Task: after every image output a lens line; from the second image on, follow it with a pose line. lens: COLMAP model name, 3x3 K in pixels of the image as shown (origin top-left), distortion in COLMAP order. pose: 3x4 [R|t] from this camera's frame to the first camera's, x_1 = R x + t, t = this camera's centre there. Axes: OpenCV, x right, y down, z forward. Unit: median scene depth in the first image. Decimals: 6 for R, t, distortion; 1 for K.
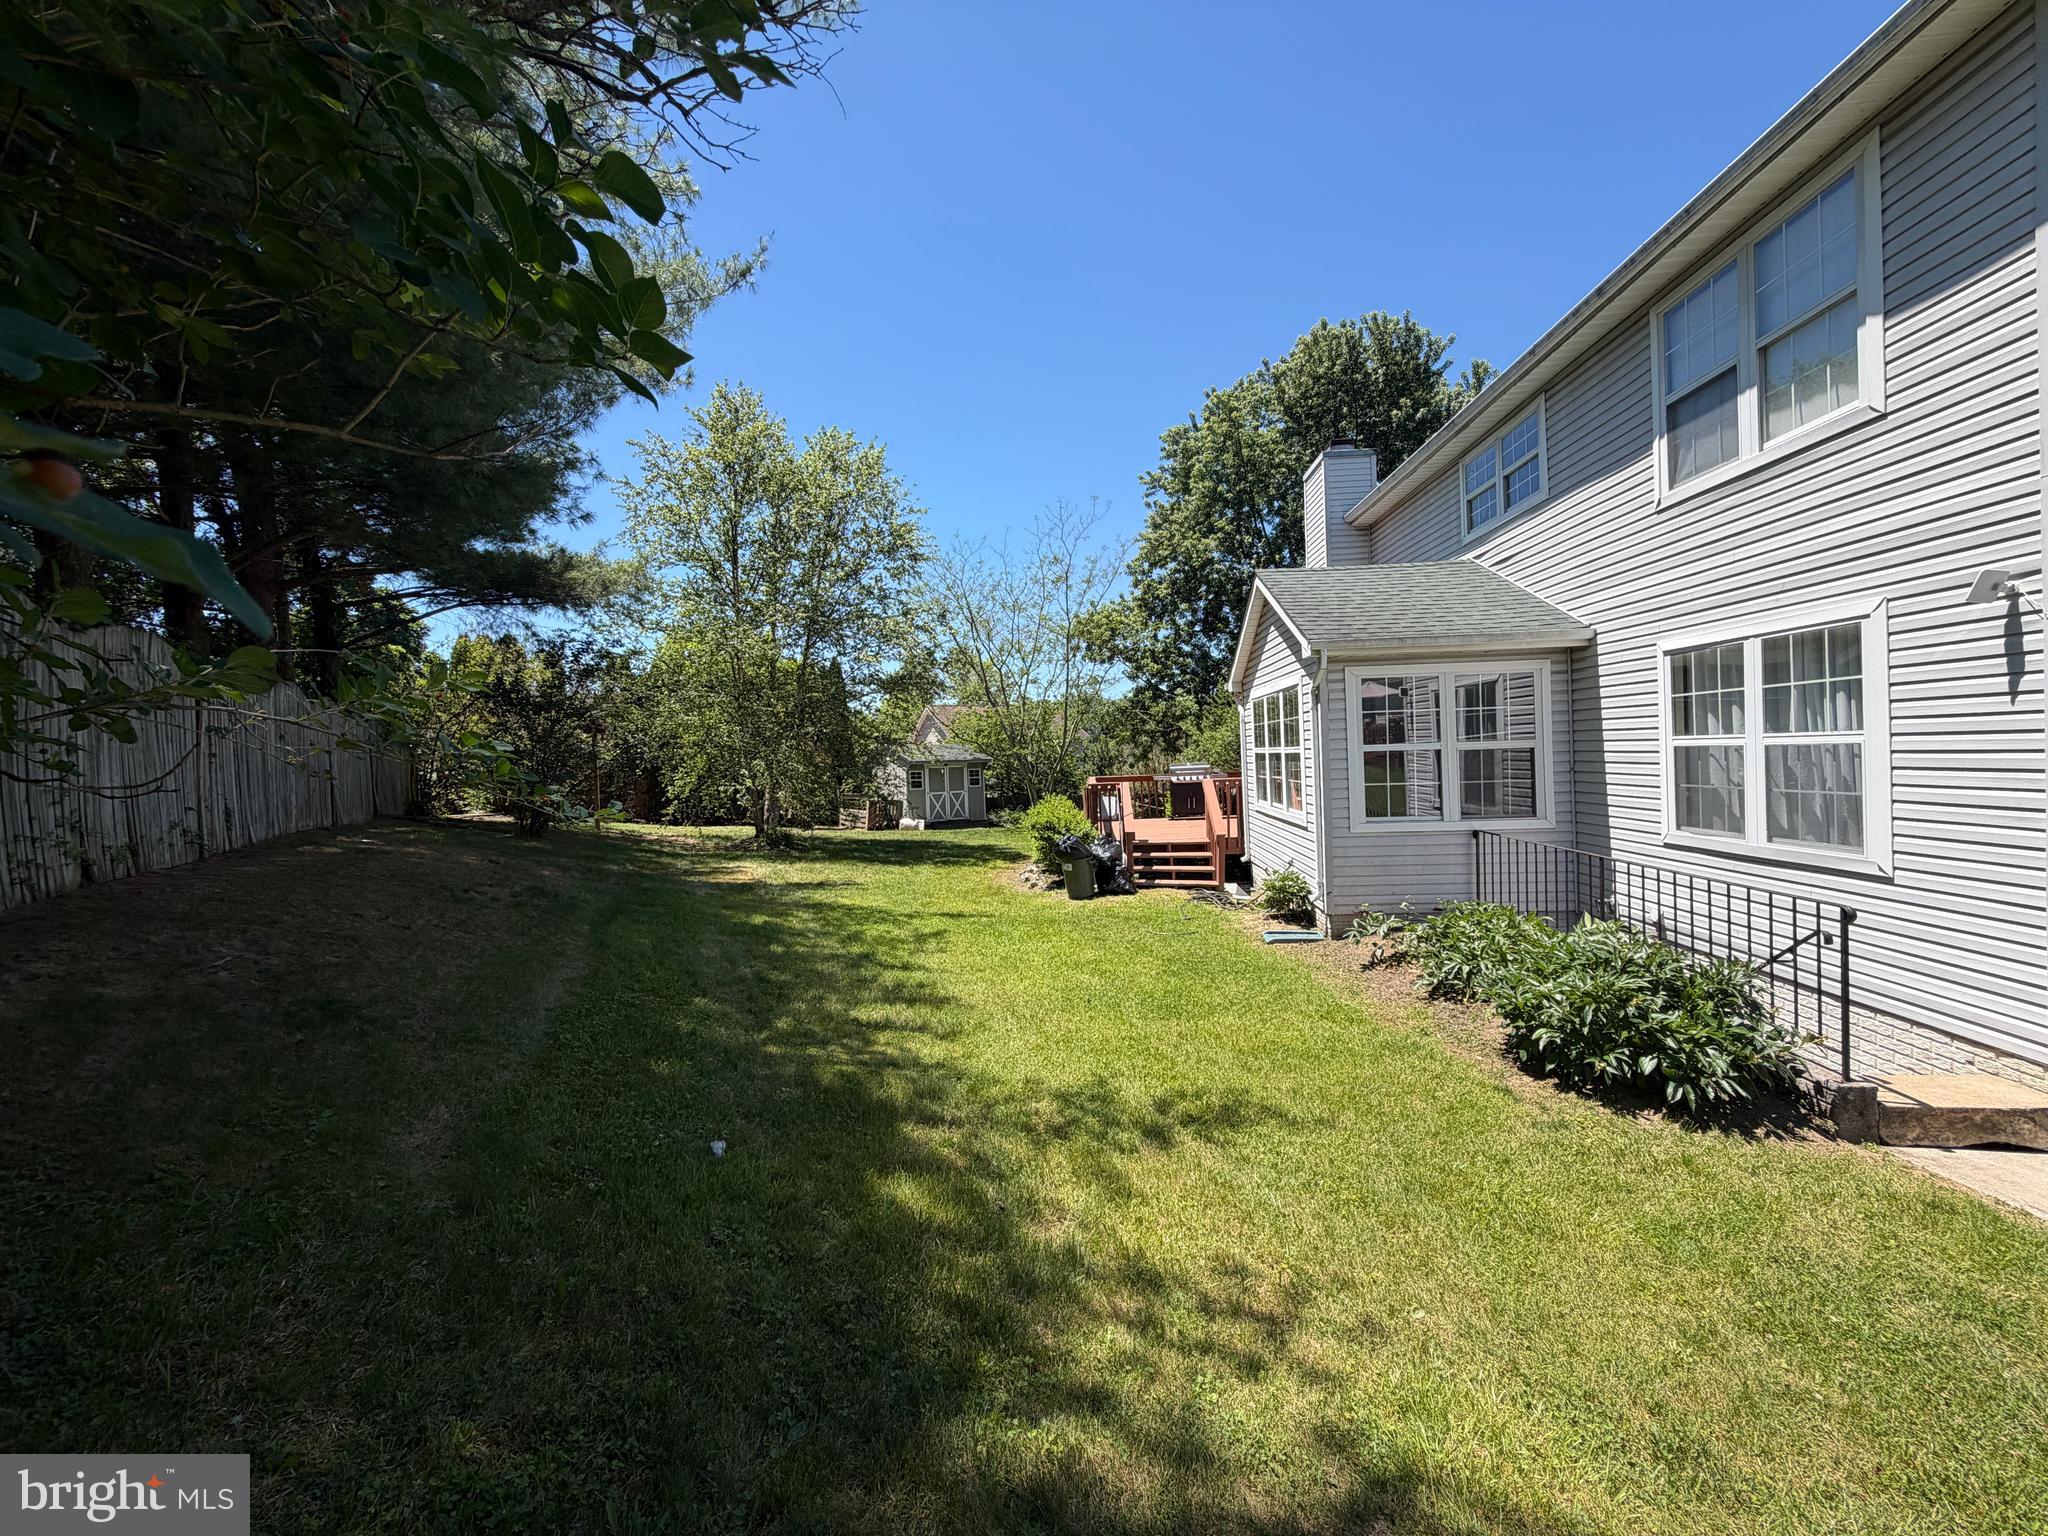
lens RADIAL K [[815.6, 0, 1016.2], [0, 815.6, 766.0], [0, 0, 1]] dist [-0.001489, 0.000162]
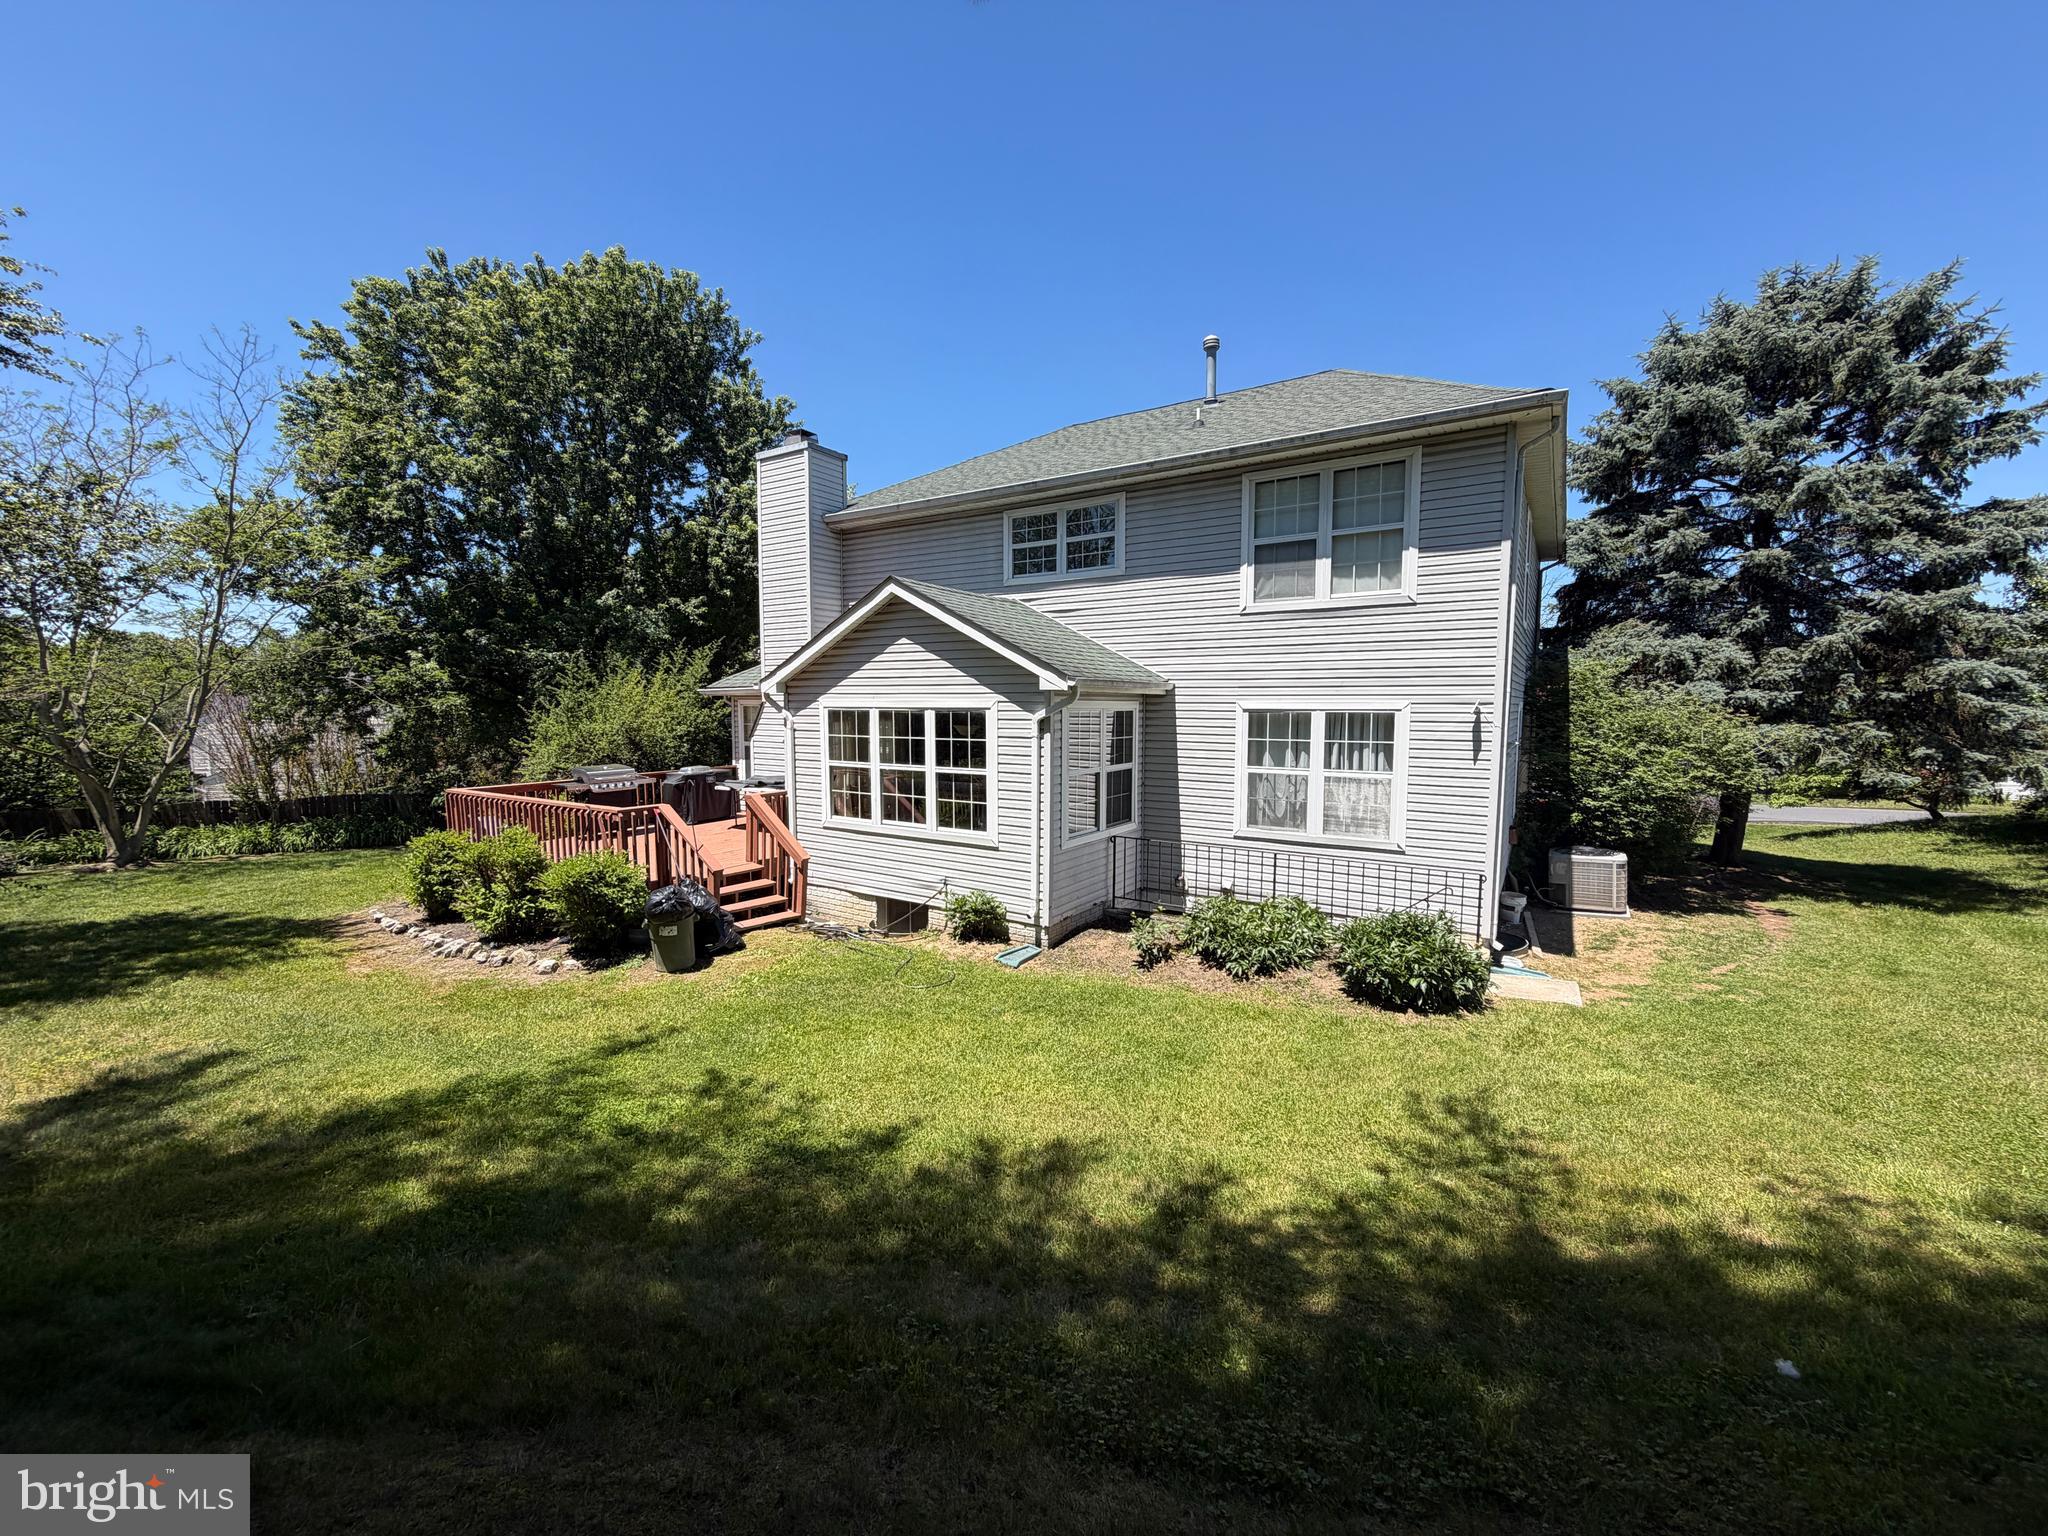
lens RADIAL K [[815.6, 0, 1025.4], [0, 815.6, 765.4], [0, 0, 1]] dist [-0.001489, 0.000162]
pose [[0.472426, -0.030365, 0.880847, -0.431107], [-0.006884, 0.999249, 0.038138, -0.054756], [-0.881343, -0.024081, 0.471862, 0.387232]]
